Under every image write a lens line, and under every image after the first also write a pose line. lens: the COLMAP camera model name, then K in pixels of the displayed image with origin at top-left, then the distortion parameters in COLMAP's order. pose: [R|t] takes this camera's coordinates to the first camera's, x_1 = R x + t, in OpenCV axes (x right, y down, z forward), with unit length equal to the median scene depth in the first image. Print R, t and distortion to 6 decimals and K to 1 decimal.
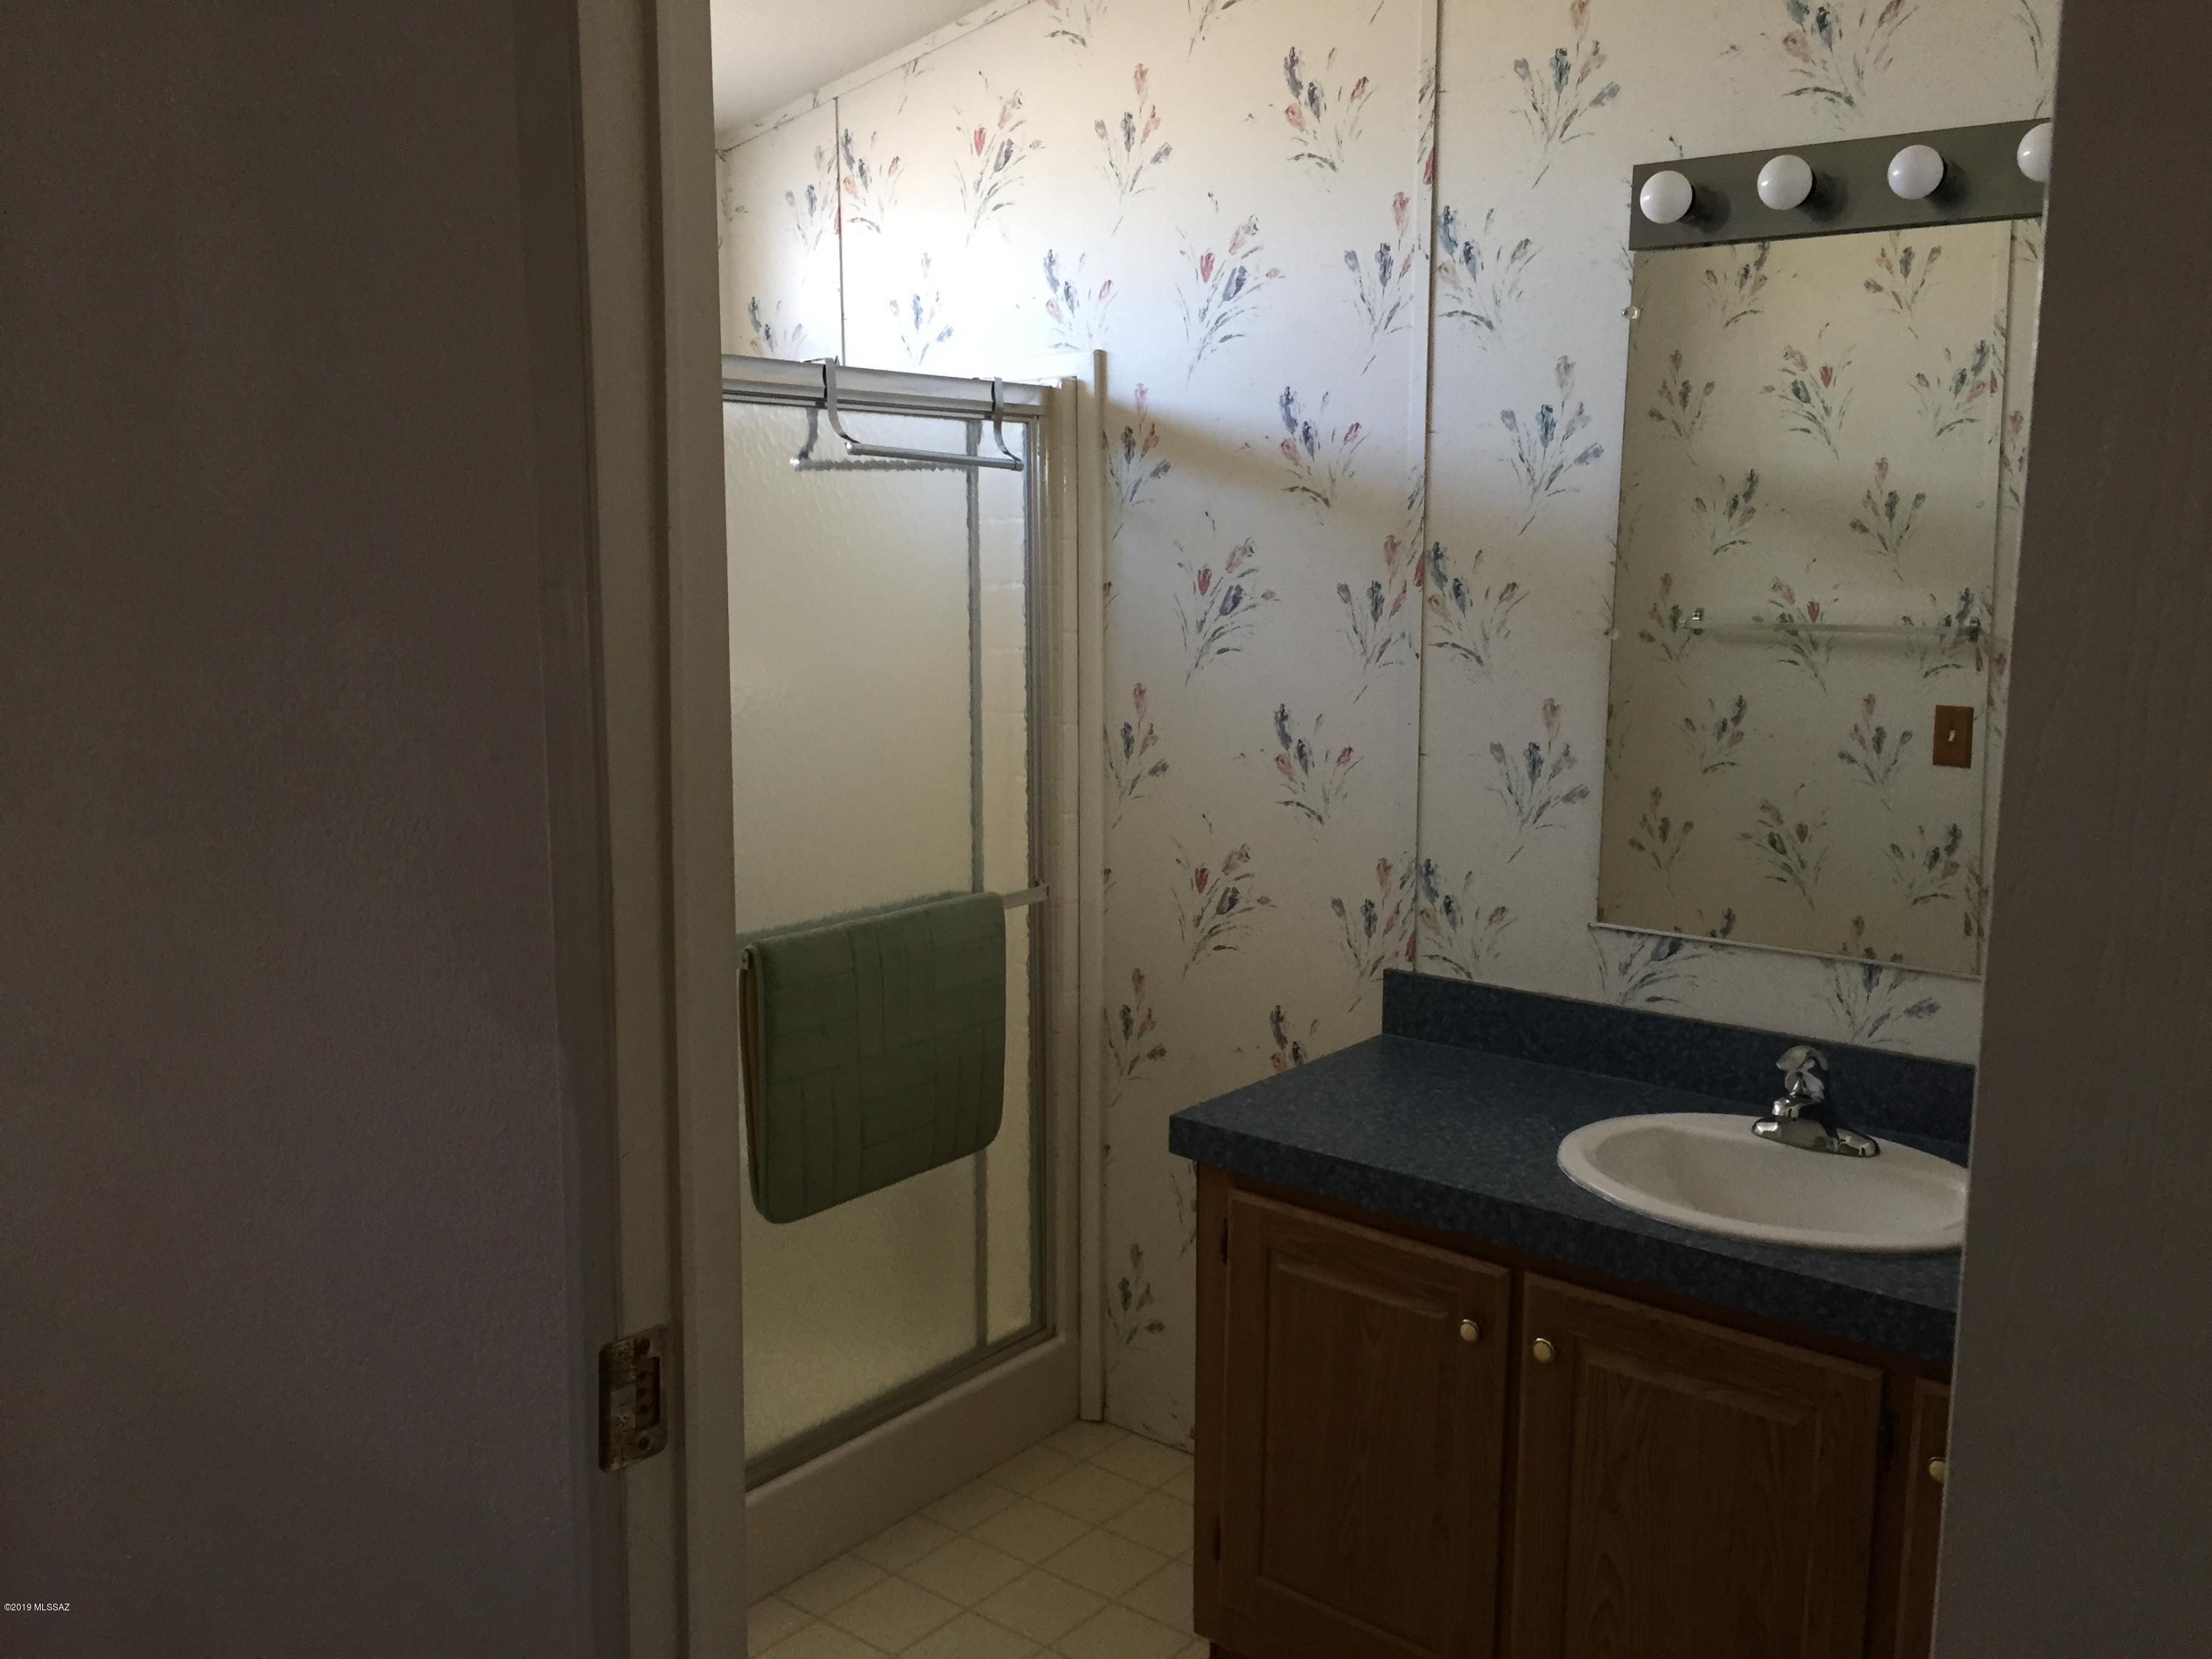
lens RADIAL K [[1909.3, 0, 1096.9], [0, 1909.3, 813.8], [0, 0, 1]] dist [0.084719, -0.113256]
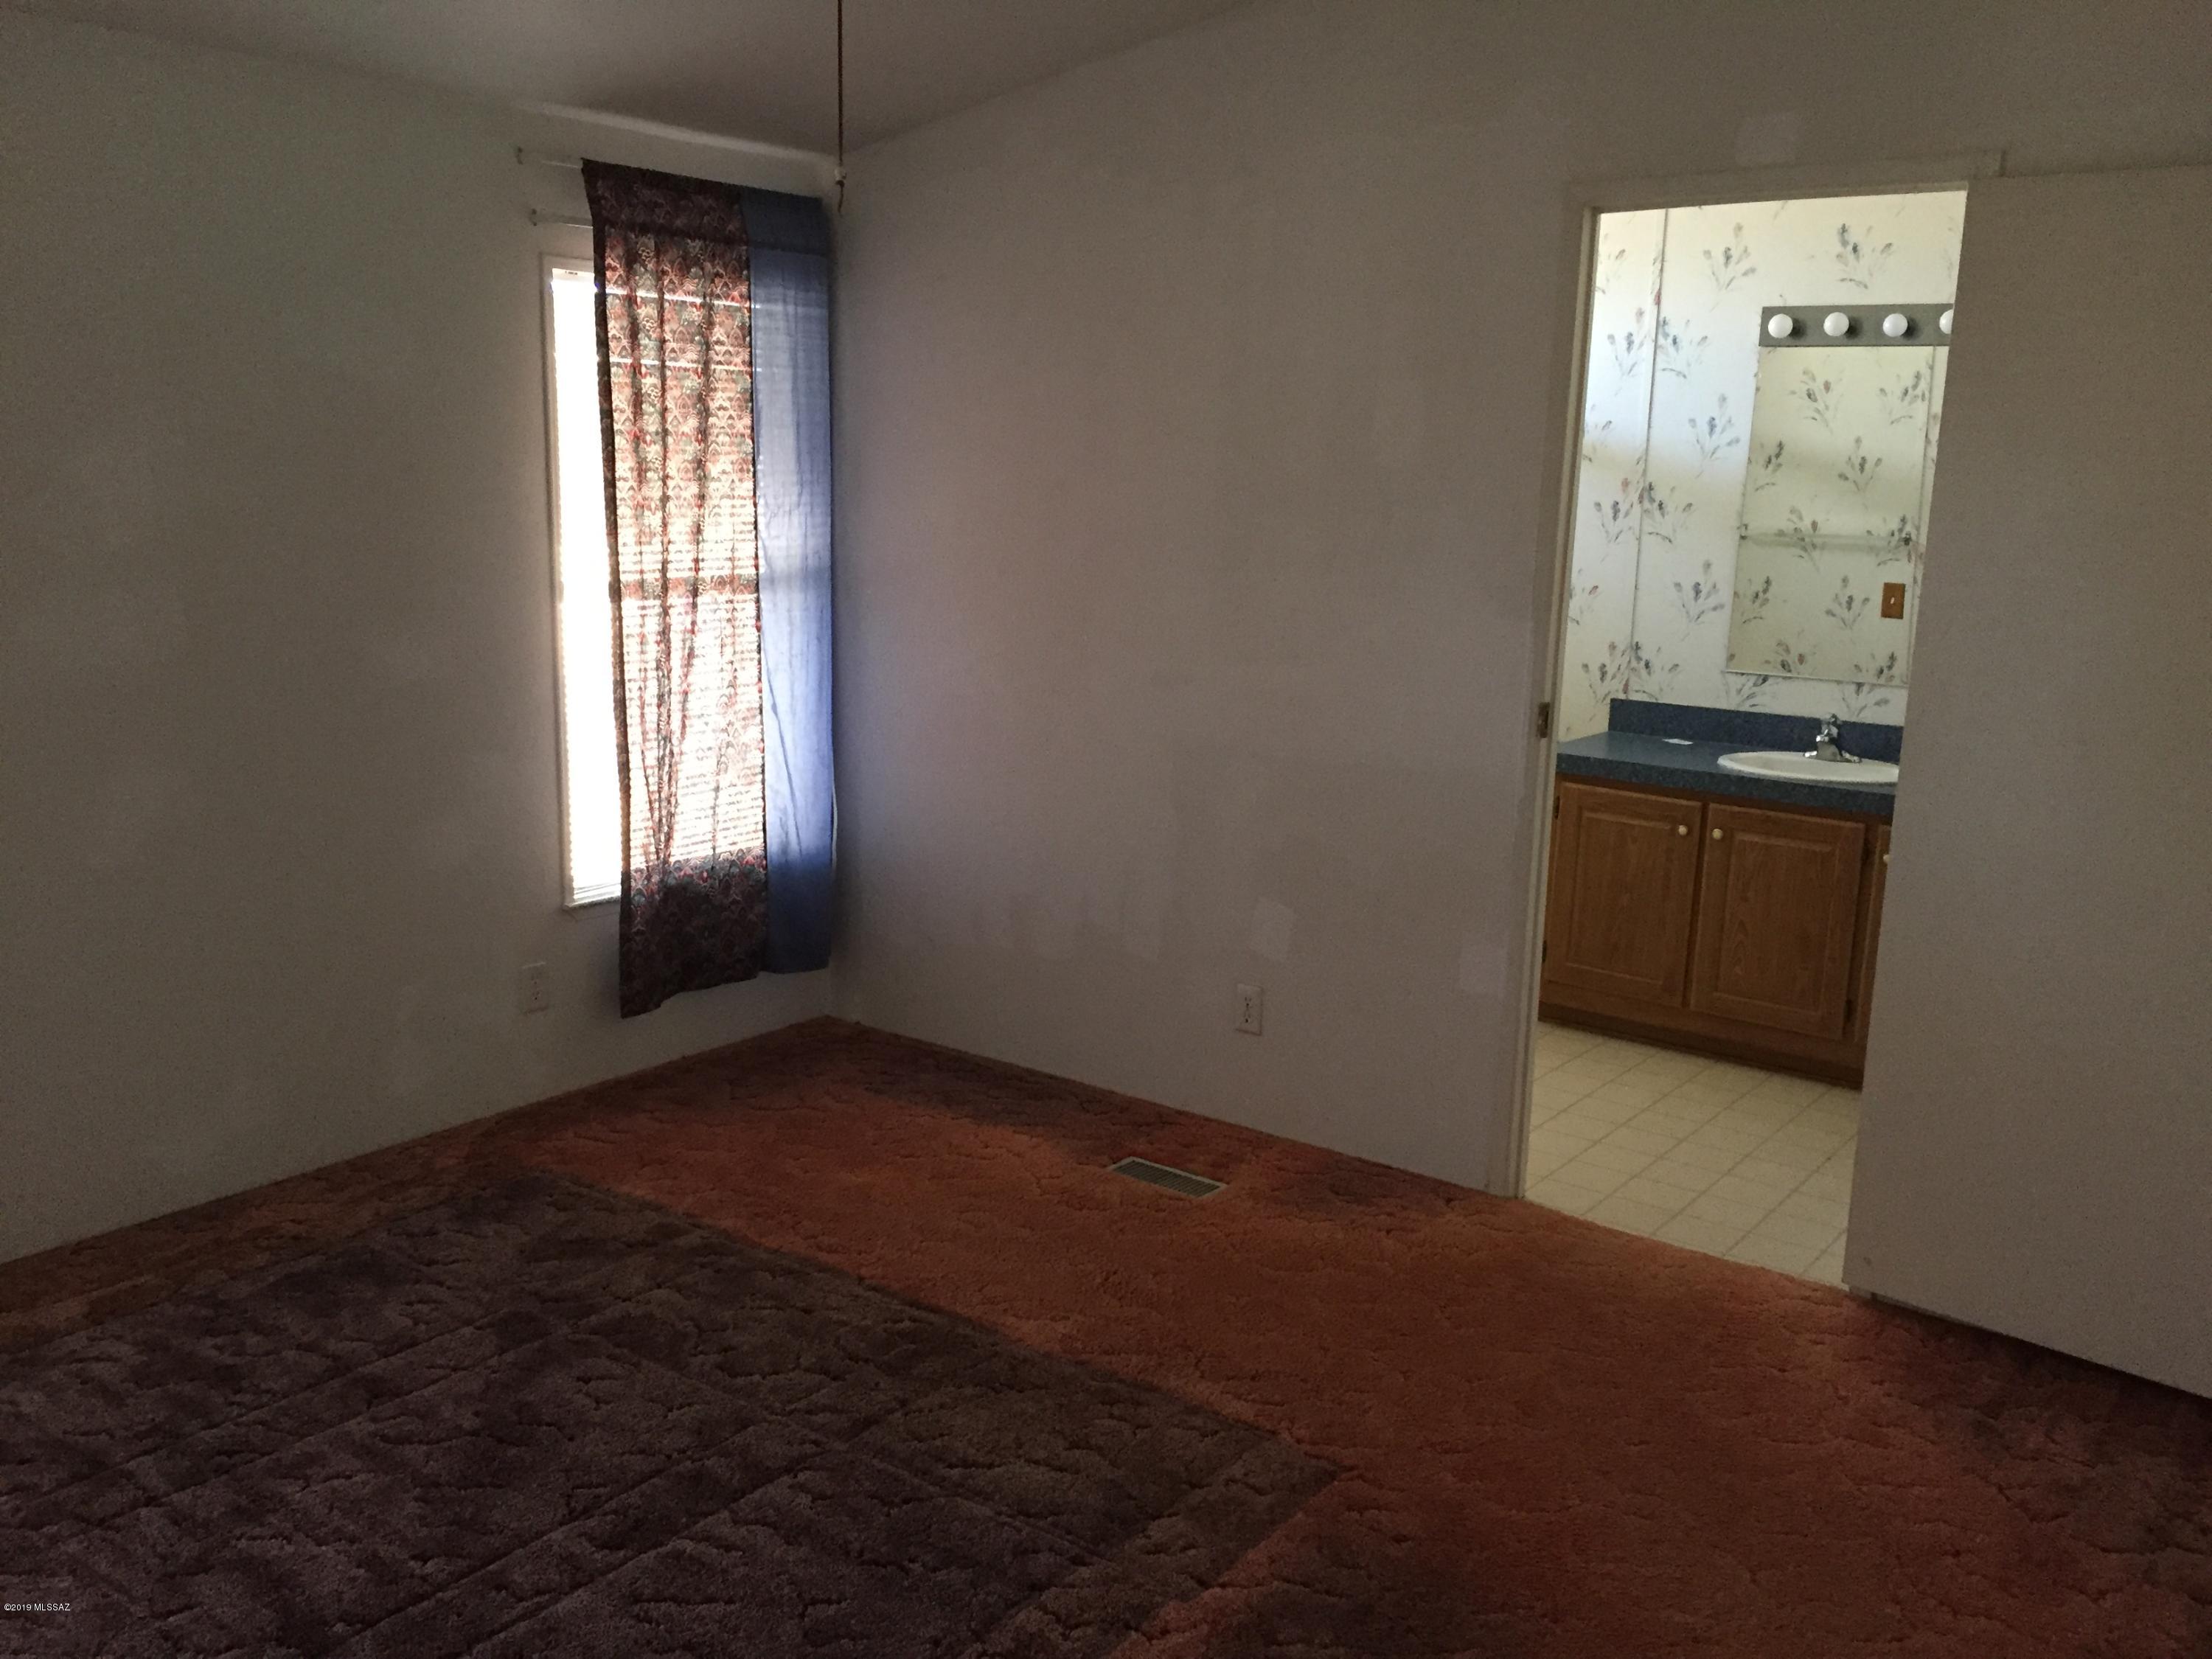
lens RADIAL K [[1909.3, 0, 1096.9], [0, 1909.3, 813.8], [0, 0, 1]] dist [0.084719, -0.113256]
pose [[0.999072, 0.017836, 0.039198, -0.487131], [-0.019371, 0.999046, 0.039130, 0.141823], [-0.038463, -0.039853, 0.998465, -1.032614]]
